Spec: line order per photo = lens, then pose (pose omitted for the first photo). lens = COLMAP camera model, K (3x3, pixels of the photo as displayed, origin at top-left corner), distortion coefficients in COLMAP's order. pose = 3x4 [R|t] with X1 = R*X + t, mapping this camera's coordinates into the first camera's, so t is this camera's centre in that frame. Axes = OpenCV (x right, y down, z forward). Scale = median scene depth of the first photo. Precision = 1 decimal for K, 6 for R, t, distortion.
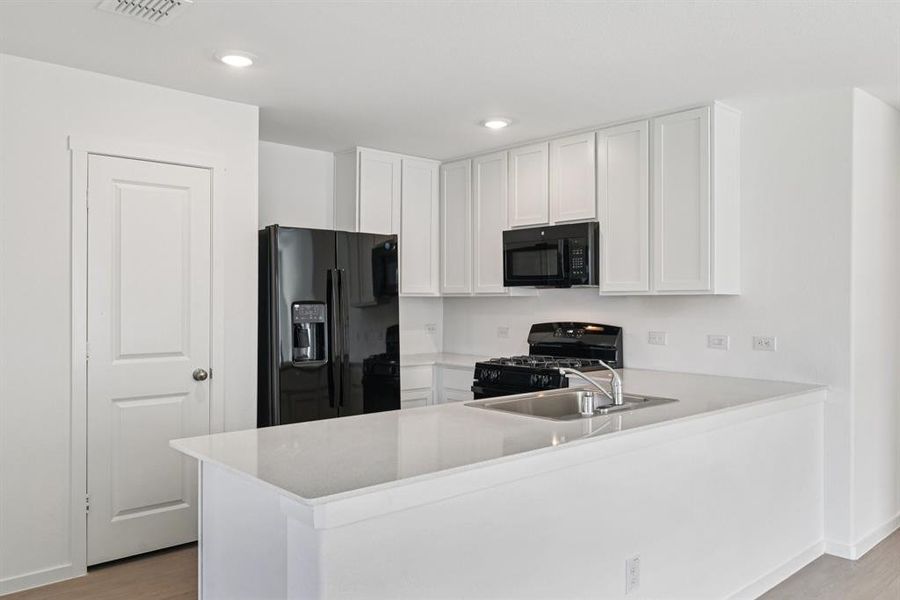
lens RADIAL K [[669.0, 0, 451.0], [0, 669.0, 298.9], [0, 0, 1]] dist [0.014507, -0.002728]
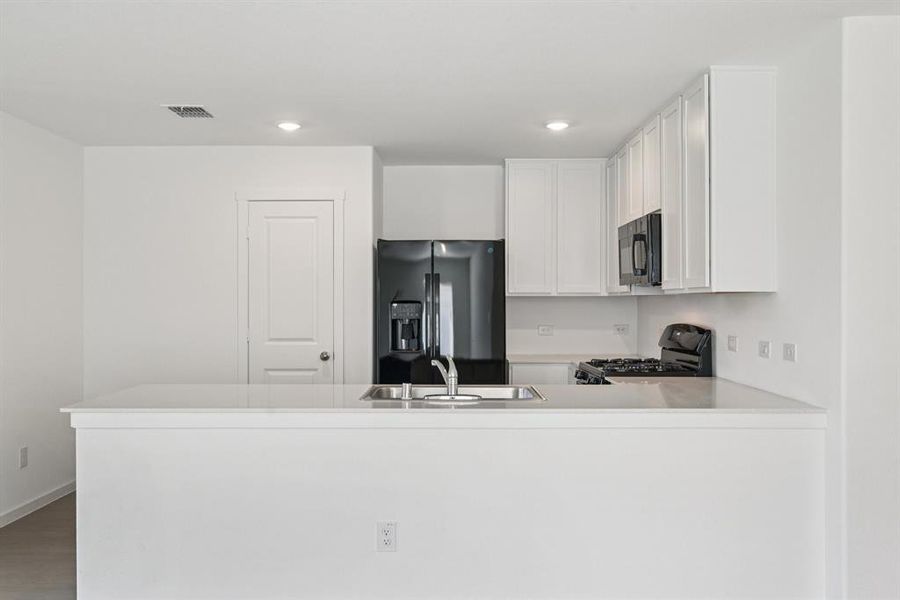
lens RADIAL K [[714.6, 0, 453.5], [0, 714.6, 303.3], [0, 0, 1]] dist [0.014687, 0.000544]
pose [[0.755873, 0.000206, -0.654718, 0.627833], [0.003233, 0.999987, 0.004047, 0.002747], [0.654710, -0.005175, 0.755863, 0.078361]]
